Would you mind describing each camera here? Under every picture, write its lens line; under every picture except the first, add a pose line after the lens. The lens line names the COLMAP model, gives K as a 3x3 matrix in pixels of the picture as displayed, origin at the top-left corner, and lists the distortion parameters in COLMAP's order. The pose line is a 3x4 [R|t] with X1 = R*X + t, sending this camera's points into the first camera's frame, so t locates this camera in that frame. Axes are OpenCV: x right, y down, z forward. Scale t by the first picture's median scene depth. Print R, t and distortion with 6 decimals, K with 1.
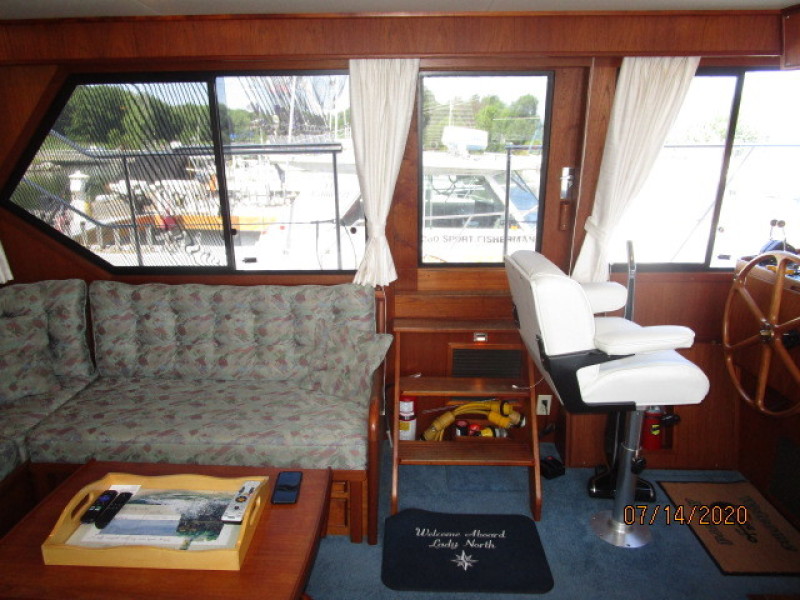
lens RADIAL K [[572.6, 0, 400.0], [0, 572.6, 300.0], [0, 0, 1]] dist [-0.027188, 0.005162]
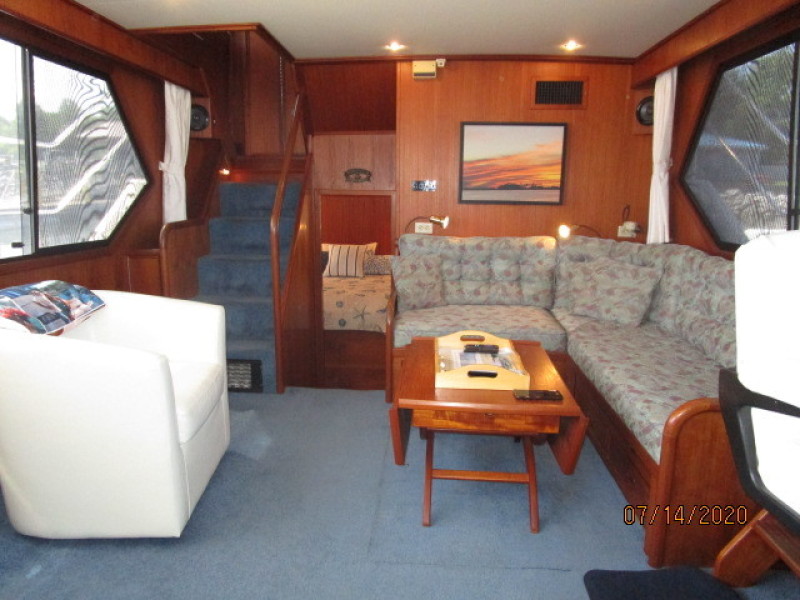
lens RADIAL K [[572.6, 0, 400.0], [0, 572.6, 300.0], [0, 0, 1]] dist [-0.027188, 0.005162]
pose [[-0.042144, 0.186680, -0.981517, 0.610058], [-0.271048, 0.943411, 0.191070, 0.004135], [0.961643, 0.274091, 0.010840, 0.460845]]
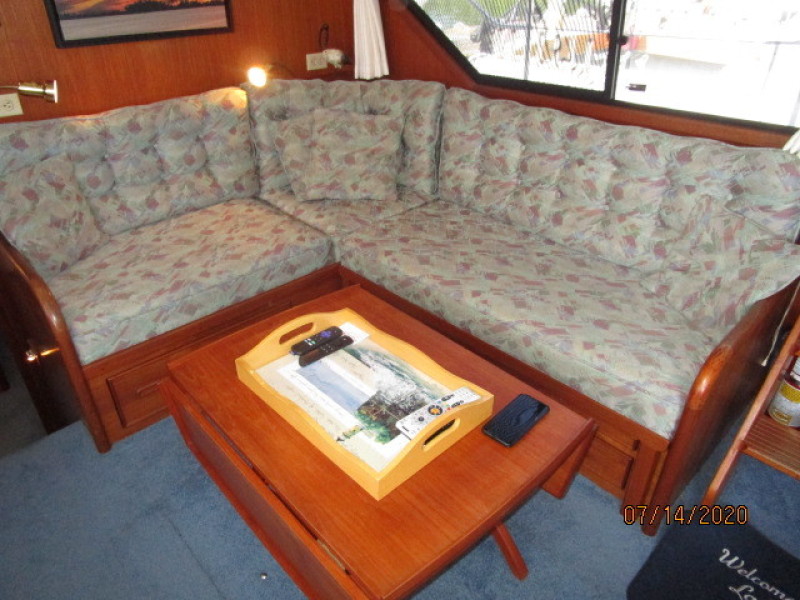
lens RADIAL K [[572.6, 0, 400.0], [0, 572.6, 300.0], [0, 0, 1]] dist [-0.027188, 0.005162]
pose [[0.701002, 0.358654, -0.616412, 0.056926], [-0.176632, 0.924725, 0.337173, -0.013061], [0.690940, -0.127481, 0.711583, 0.289283]]
